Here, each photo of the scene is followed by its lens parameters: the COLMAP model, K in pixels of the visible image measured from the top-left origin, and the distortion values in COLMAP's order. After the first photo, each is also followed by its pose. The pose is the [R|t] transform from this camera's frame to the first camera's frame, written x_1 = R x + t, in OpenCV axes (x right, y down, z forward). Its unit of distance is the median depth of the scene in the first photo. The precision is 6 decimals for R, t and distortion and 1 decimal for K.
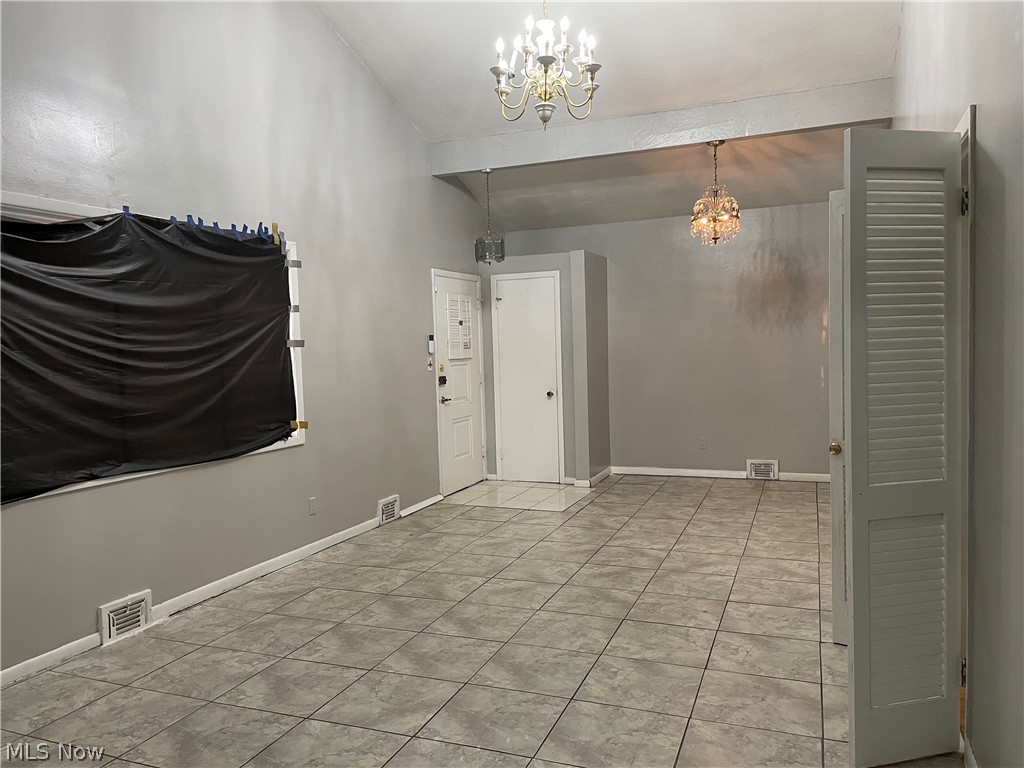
lens RADIAL K [[761.4, 0, 517.1], [0, 761.4, 388.5], [0, 0, 1]] dist [0.089537, -0.107884]
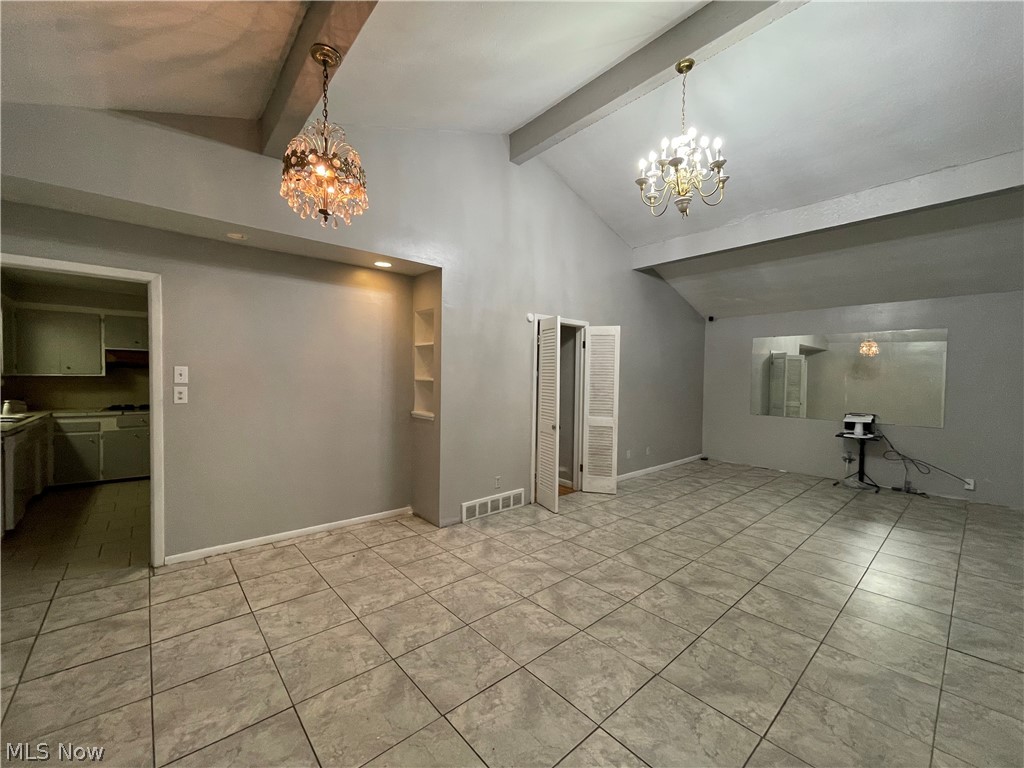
lens RADIAL K [[412.8, 0, 513.2], [0, 412.8, 384.2], [0, 0, 1]] dist [-0.000311, -0.000122]
pose [[-0.885092, 0.002666, 0.465408, -0.034161], [0.035205, 0.997502, 0.061238, -0.107568], [-0.464082, 0.070586, -0.882975, 1.769767]]
